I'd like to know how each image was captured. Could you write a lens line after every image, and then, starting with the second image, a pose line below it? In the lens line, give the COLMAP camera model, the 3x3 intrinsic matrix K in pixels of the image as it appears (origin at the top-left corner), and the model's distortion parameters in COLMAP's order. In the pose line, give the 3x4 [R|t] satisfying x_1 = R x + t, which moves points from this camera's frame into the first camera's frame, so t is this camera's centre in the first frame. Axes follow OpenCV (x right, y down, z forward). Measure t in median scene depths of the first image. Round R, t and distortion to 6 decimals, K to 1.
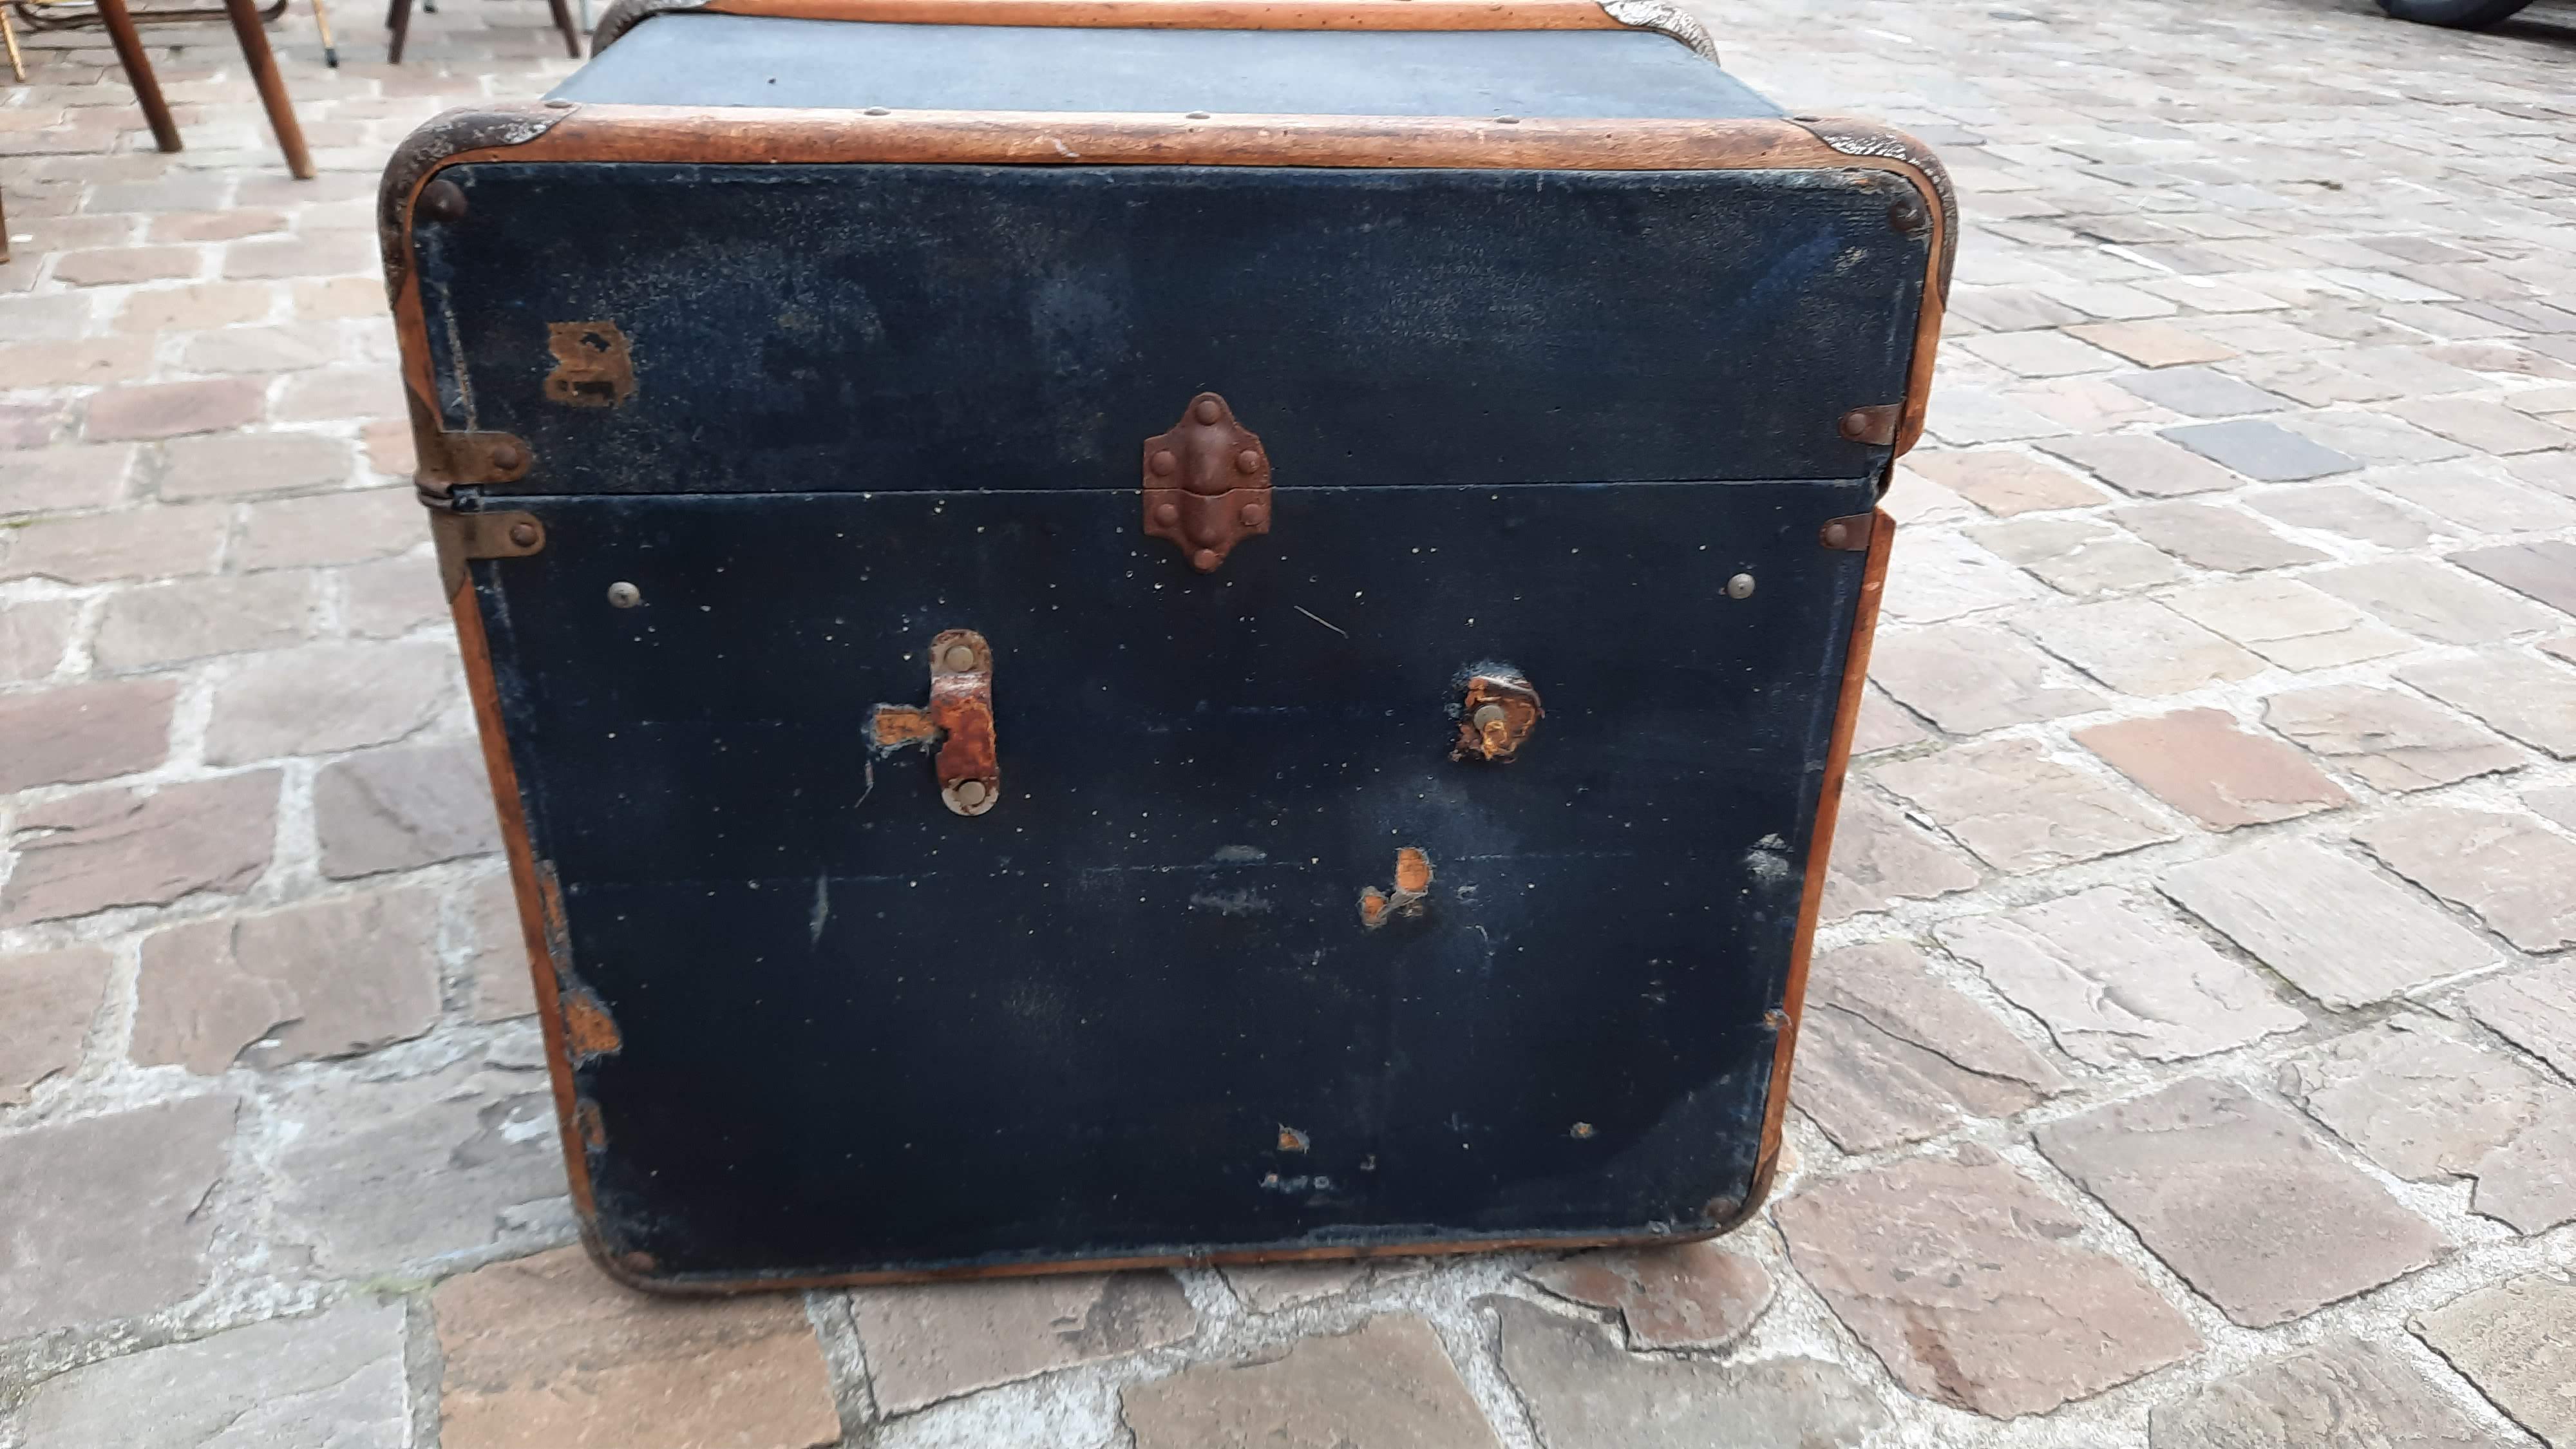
lens RADIAL K [[1917.6, 0, 1325.3], [0, 1917.6, 680.2], [0, 0, 1]] dist [0.052742, -0.079644]
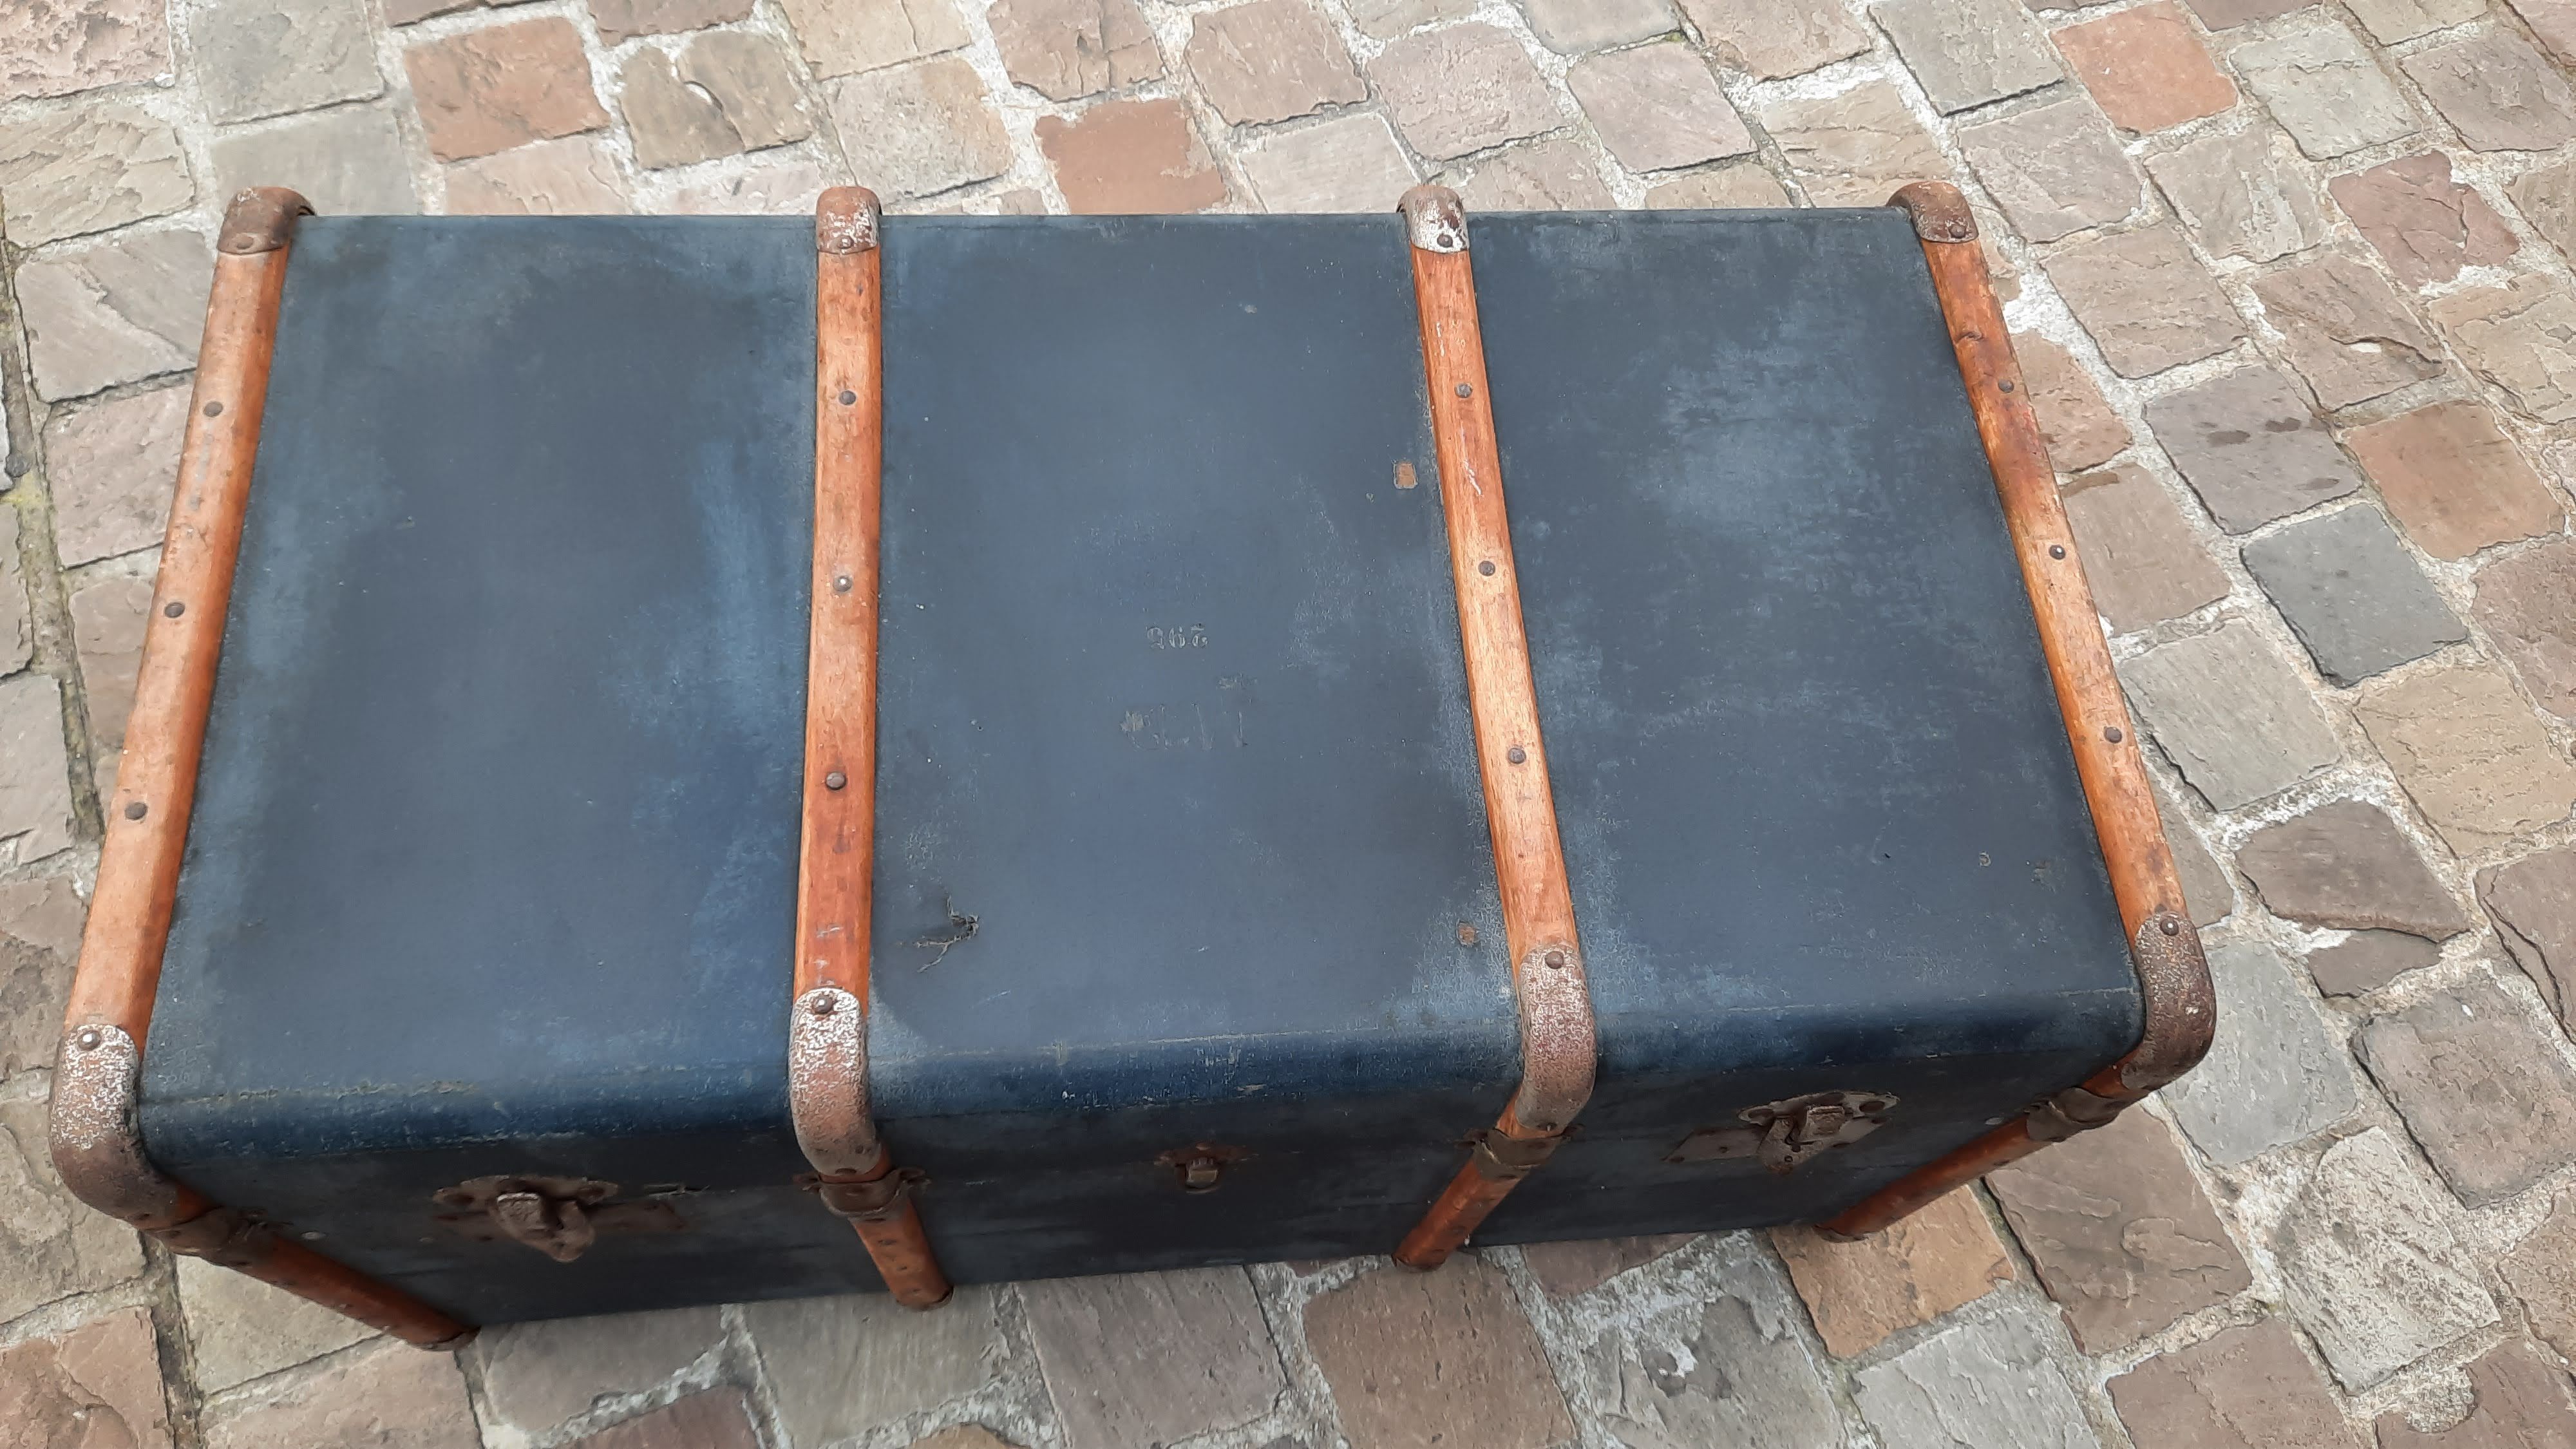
lens RADIAL K [[1890.9, 0, 1290.5], [0, 1890.9, 715.3], [0, 0, 1]] dist [0.046488, -0.051253]
pose [[0.017498, -0.908126, 0.418332, -0.709723], [0.383177, 0.392543, 0.836113, -1.484441], [-0.923509, 0.145665, 0.354842, 0.880633]]
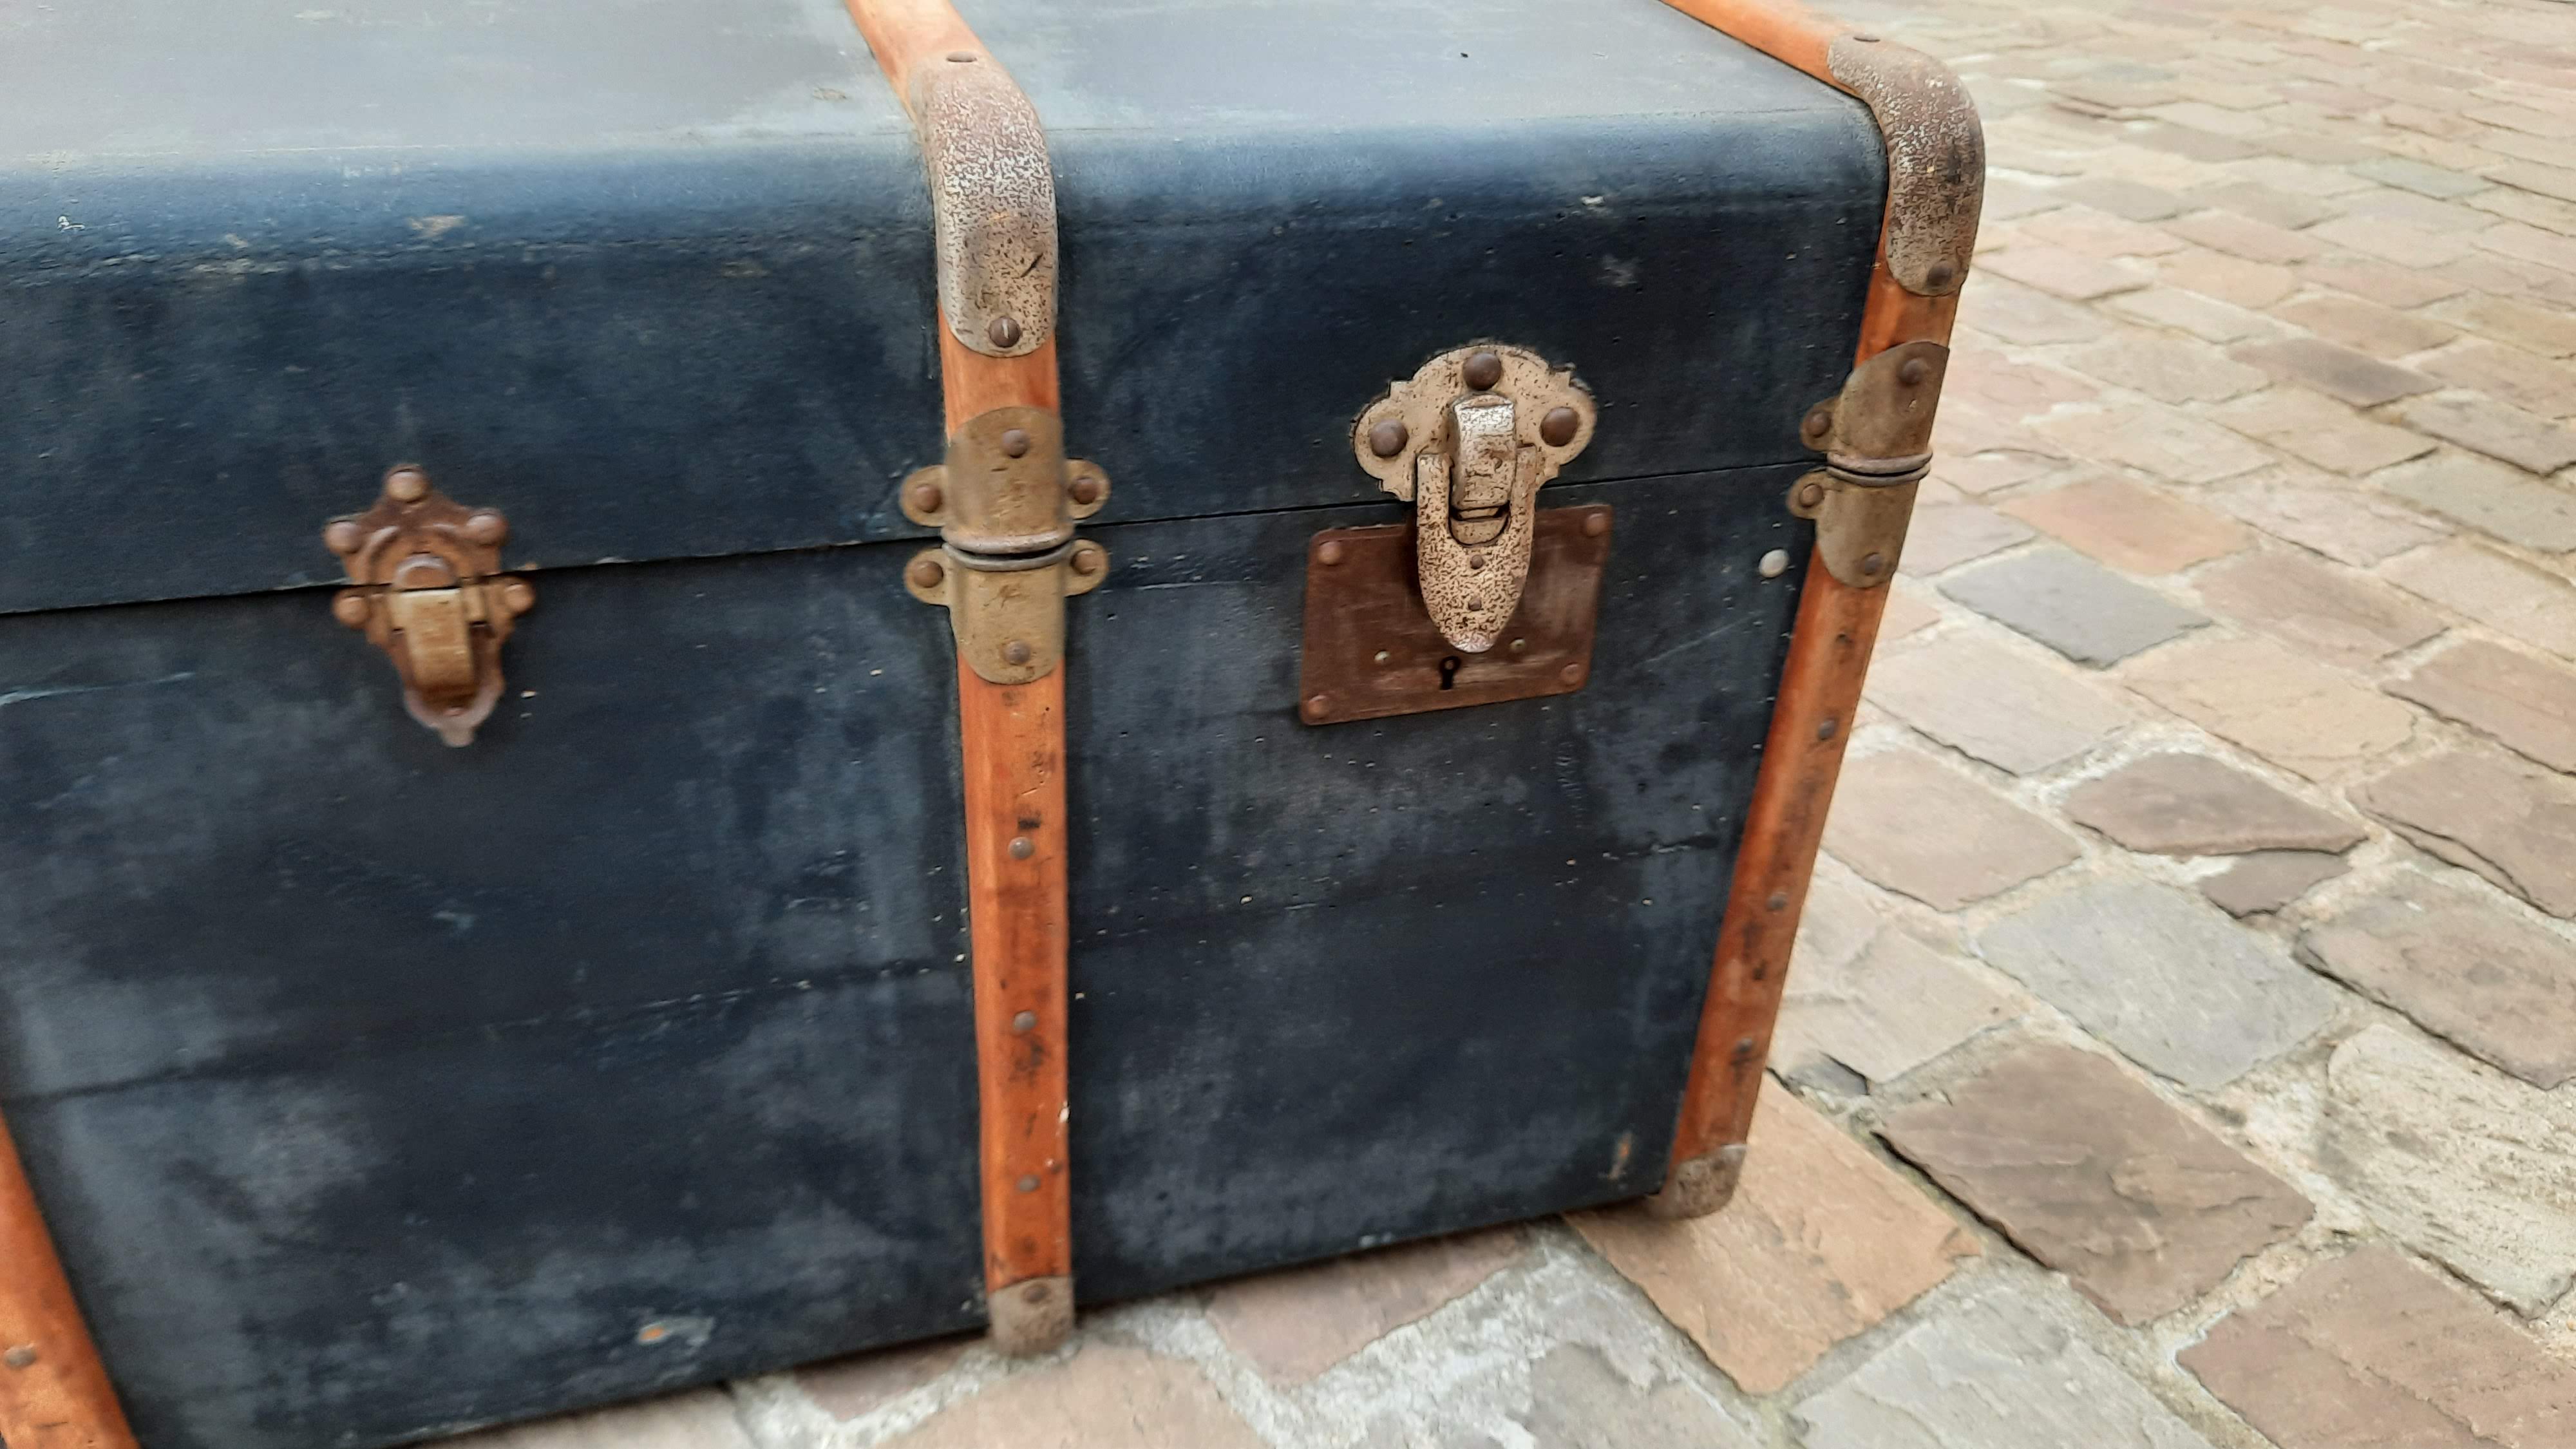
lens RADIAL K [[1897.8, 0, 1293.7], [0, 1897.8, 709.1], [0, 0, 1]] dist [0.043817, -0.054317]
pose [[-0.192910, -0.545208, 0.815803, -1.103119], [0.402957, 0.714055, 0.572495, -0.607623], [-0.894657, 0.439174, 0.081947, 1.093924]]
